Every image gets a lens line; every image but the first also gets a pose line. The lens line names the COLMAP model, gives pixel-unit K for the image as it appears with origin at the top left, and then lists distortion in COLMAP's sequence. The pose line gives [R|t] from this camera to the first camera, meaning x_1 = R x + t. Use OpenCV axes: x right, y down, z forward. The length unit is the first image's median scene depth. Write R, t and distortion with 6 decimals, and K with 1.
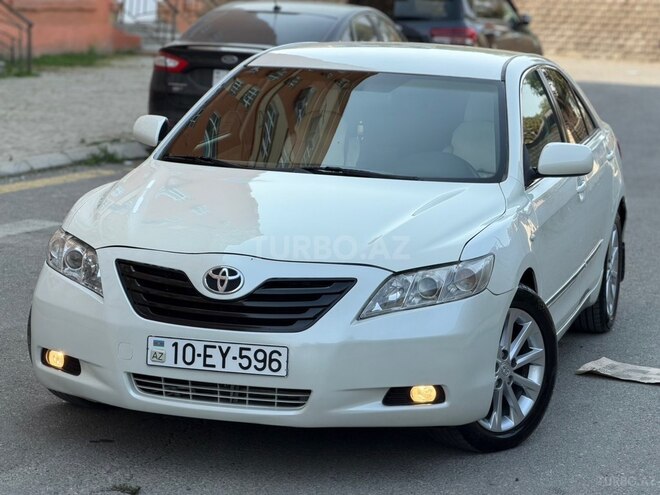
lens RADIAL K [[2006.8, 0, 325.8], [0, 2006.8, 245.6], [0, 0, 1]] dist [-0.022777, 0.000000]
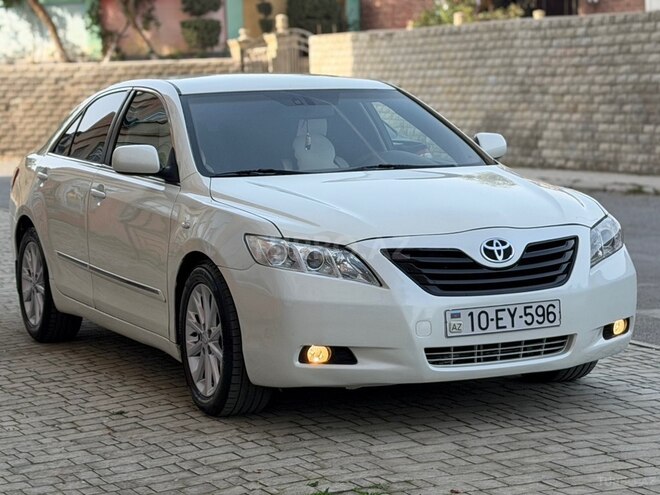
lens RADIAL K [[1814.7, 0, 333.4], [0, 1814.7, 250.2], [0, 0, 1]] dist [0.166437, 0.000000]
pose [[0.759764, -0.118176, 0.639370, -0.765616], [0.144305, 0.989468, 0.011407, -0.007808], [-0.633984, 0.083598, 0.768815, 0.272941]]
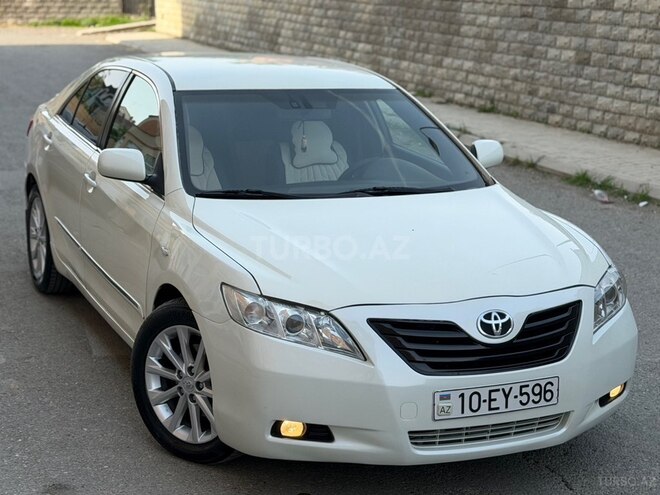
lens RADIAL K [[1324.2, 0, 327.6], [0, 1324.2, 248.3], [0, 0, 1]] dist [0.170741, 0.000000]
pose [[0.772880, -0.151678, 0.616157, -0.525138], [0.086941, 0.987167, 0.133953, -0.118426], [-0.628567, -0.049960, 0.776149, 0.524676]]
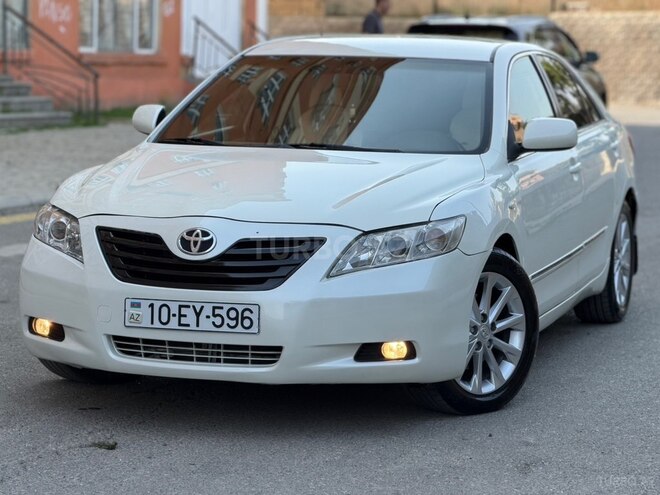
lens RADIAL K [[2006.8, 0, 328.3], [0, 2006.8, 251.4], [0, 0, 1]] dist [-0.022777, 0.000000]
pose [[0.998714, -0.018410, -0.047229, 0.064109], [0.016878, 0.999325, -0.032643, 0.056432], [0.047798, 0.031804, 0.998351, -0.021485]]
